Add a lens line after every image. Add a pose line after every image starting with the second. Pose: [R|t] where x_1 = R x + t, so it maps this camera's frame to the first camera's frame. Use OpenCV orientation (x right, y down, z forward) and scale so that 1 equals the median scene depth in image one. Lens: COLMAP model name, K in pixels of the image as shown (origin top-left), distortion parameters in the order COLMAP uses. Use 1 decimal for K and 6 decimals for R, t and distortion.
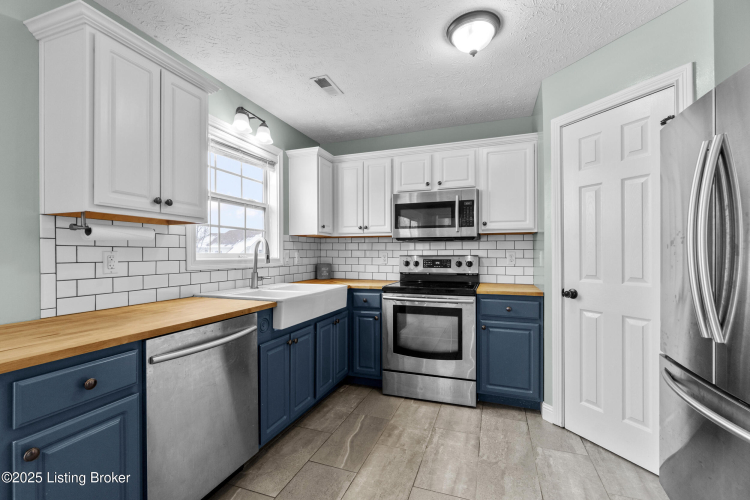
lens RADIAL K [[327.7, 0, 374.1], [0, 327.7, 254.9], [0, 0, 1]] dist [-0.014768, -0.000123]
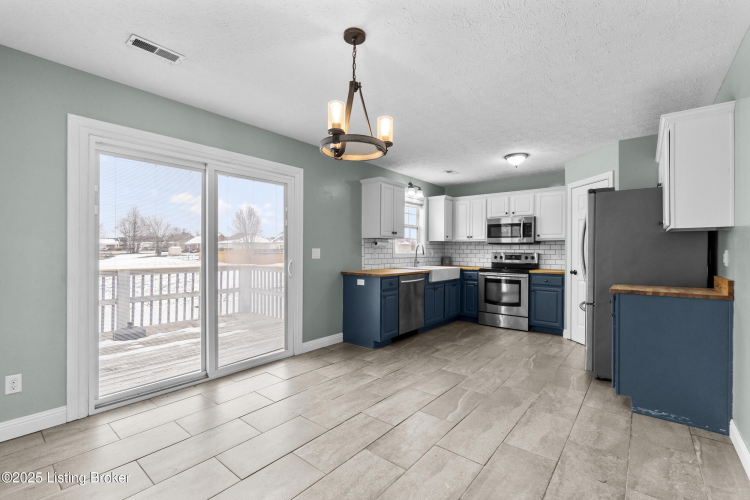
lens RADIAL K [[327.7, 0, 370.6], [0, 327.7, 253.3], [0, 0, 1]] dist [-0.014768, -0.000123]
pose [[0.937674, 0.011545, -0.347324, 0.094574], [-0.009842, 0.999929, 0.006666, 0.000803], [0.347377, -0.002832, 0.937721, -1.016516]]
